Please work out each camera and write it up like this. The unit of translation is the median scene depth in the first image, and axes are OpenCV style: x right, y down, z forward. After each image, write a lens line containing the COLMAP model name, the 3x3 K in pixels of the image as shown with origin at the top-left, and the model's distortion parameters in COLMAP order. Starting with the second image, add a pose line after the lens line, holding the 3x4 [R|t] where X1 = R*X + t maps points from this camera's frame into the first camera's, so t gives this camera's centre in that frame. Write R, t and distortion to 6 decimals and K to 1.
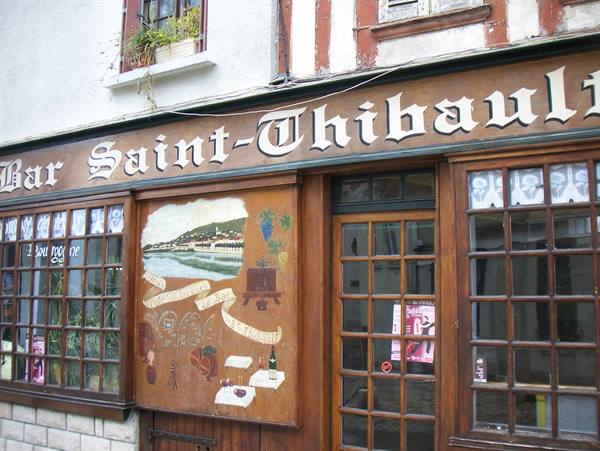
lens RADIAL K [[680.3, 0, 300.0], [0, 680.3, 225.5], [0, 0, 1]] dist [-0.191409, 0.190541]
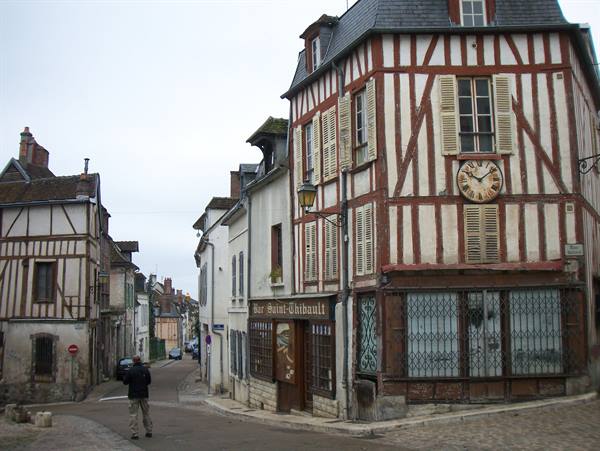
lens RADIAL K [[680.3, 0, 300.0], [0, 680.3, 225.5], [0, 0, 1]] dist [-0.191409, 0.190541]
pose [[0.803745, -0.078648, -0.589753, 2.256997], [0.070121, 0.996838, -0.037371, -0.447285], [0.590827, -0.011318, 0.806719, -2.017642]]
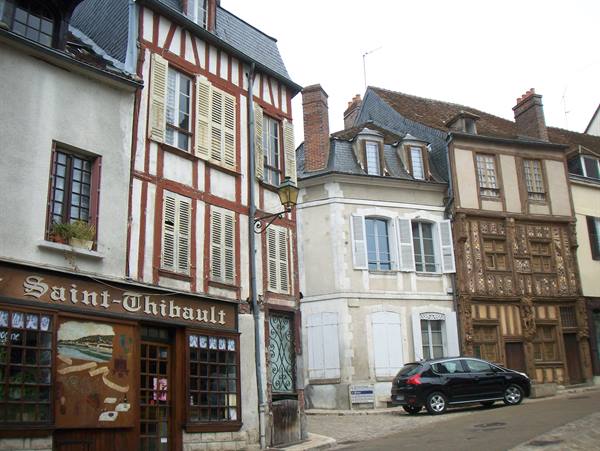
lens RADIAL K [[680.3, 0, 300.0], [0, 680.3, 225.5], [0, 0, 1]] dist [-0.191409, 0.190541]
pose [[0.109500, 0.283918, 0.952576, -2.222331], [-0.060340, 0.958470, -0.278738, 0.219112], [-0.992154, -0.026956, 0.122084, 0.136193]]
